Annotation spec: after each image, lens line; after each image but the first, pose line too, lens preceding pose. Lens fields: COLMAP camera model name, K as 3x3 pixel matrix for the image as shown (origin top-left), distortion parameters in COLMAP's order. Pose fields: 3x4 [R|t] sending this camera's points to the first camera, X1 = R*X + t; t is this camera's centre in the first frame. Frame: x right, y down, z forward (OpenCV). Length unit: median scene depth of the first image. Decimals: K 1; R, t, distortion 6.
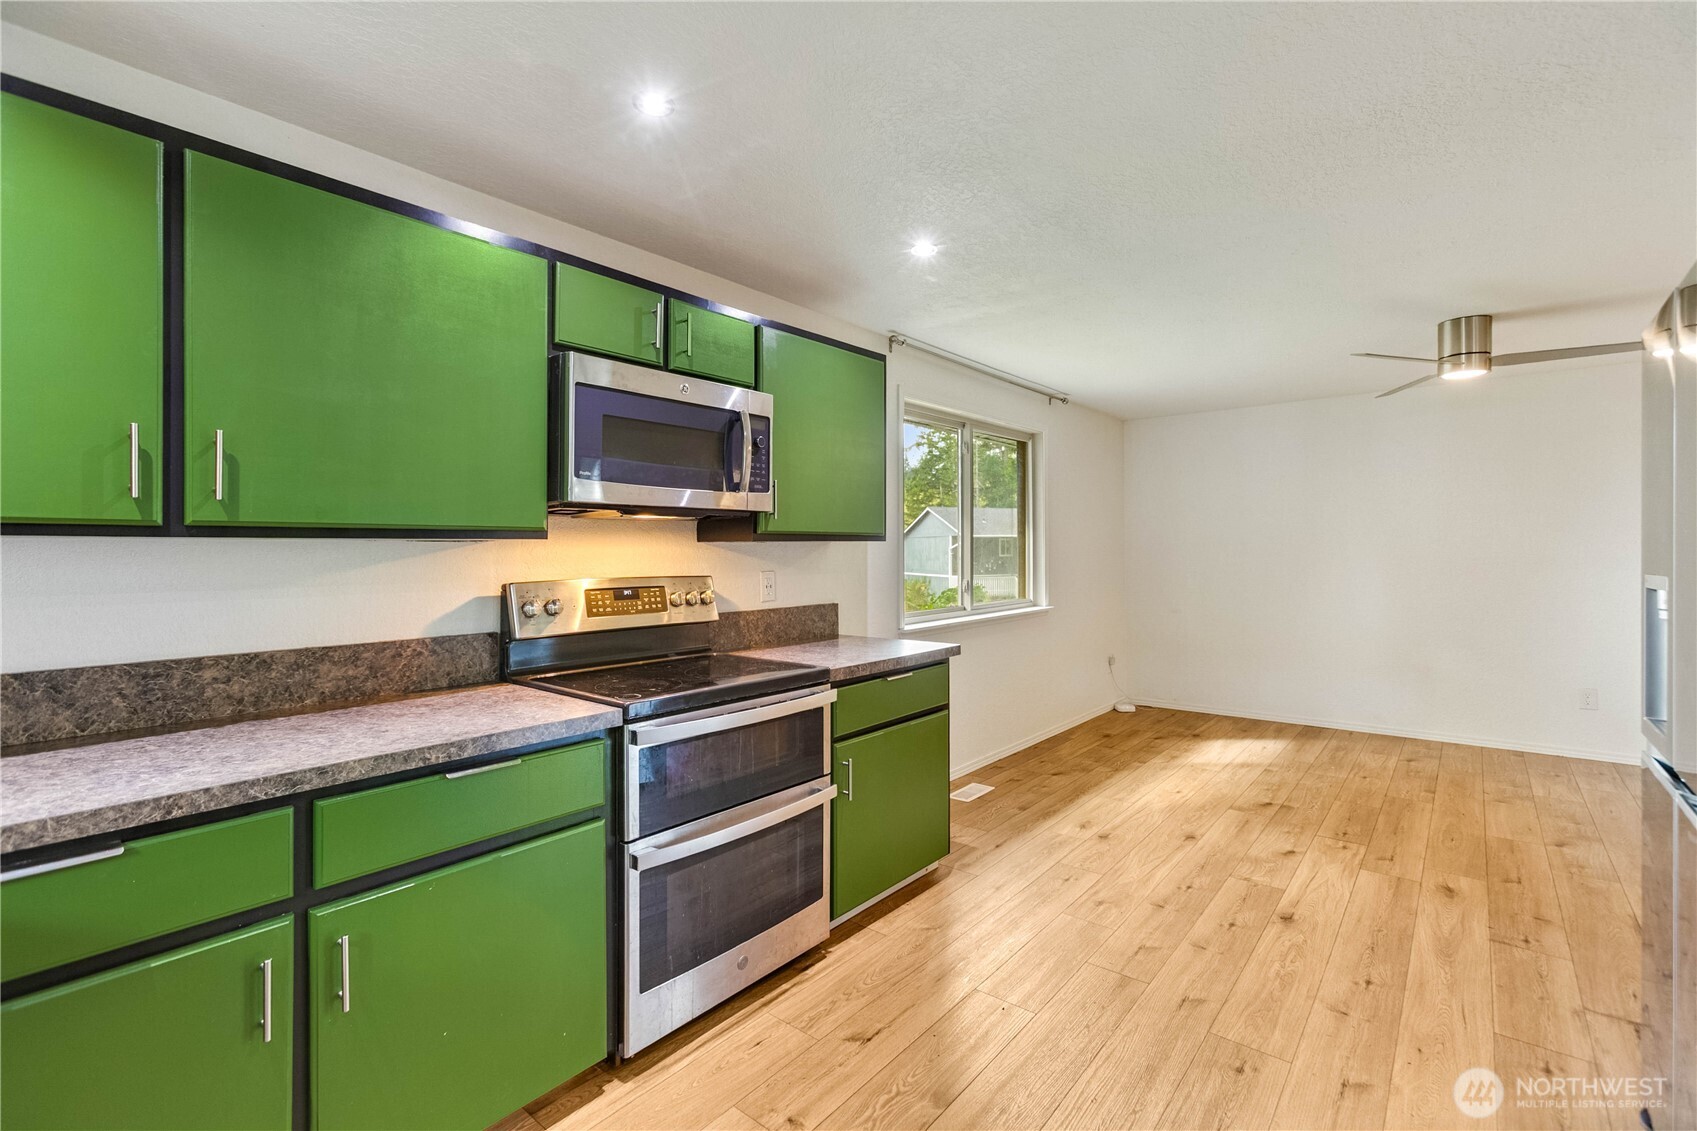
lens RADIAL K [[753.4, 0, 859.4], [0, 753.4, 548.9], [0, 0, 1]] dist [-0.007632, 0.006676]
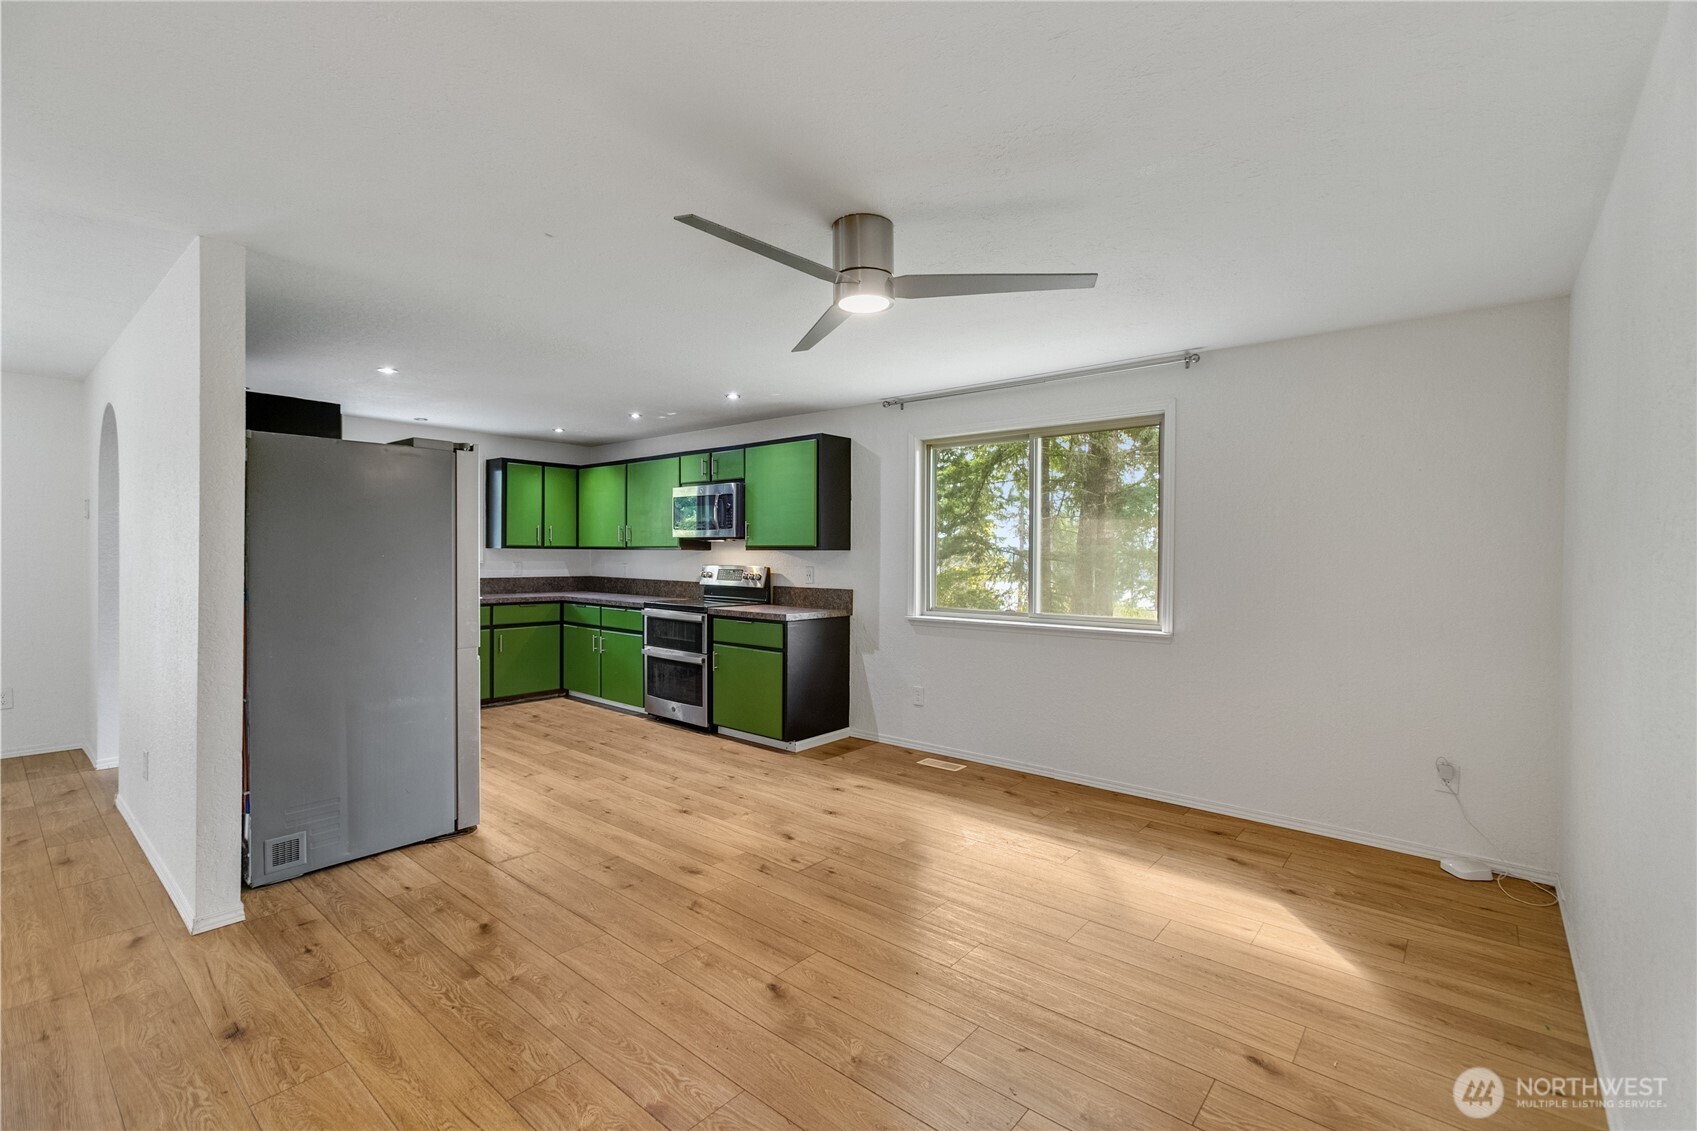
lens RADIAL K [[753.4, 0, 847.1], [0, 753.4, 567.2], [0, 0, 1]] dist [-0.007632, 0.006676]
pose [[-0.021045, 0.023223, -0.999509, 1.936771], [-0.003991, 0.999720, 0.023312, -0.012628], [0.999771, 0.004479, -0.020946, 1.298990]]
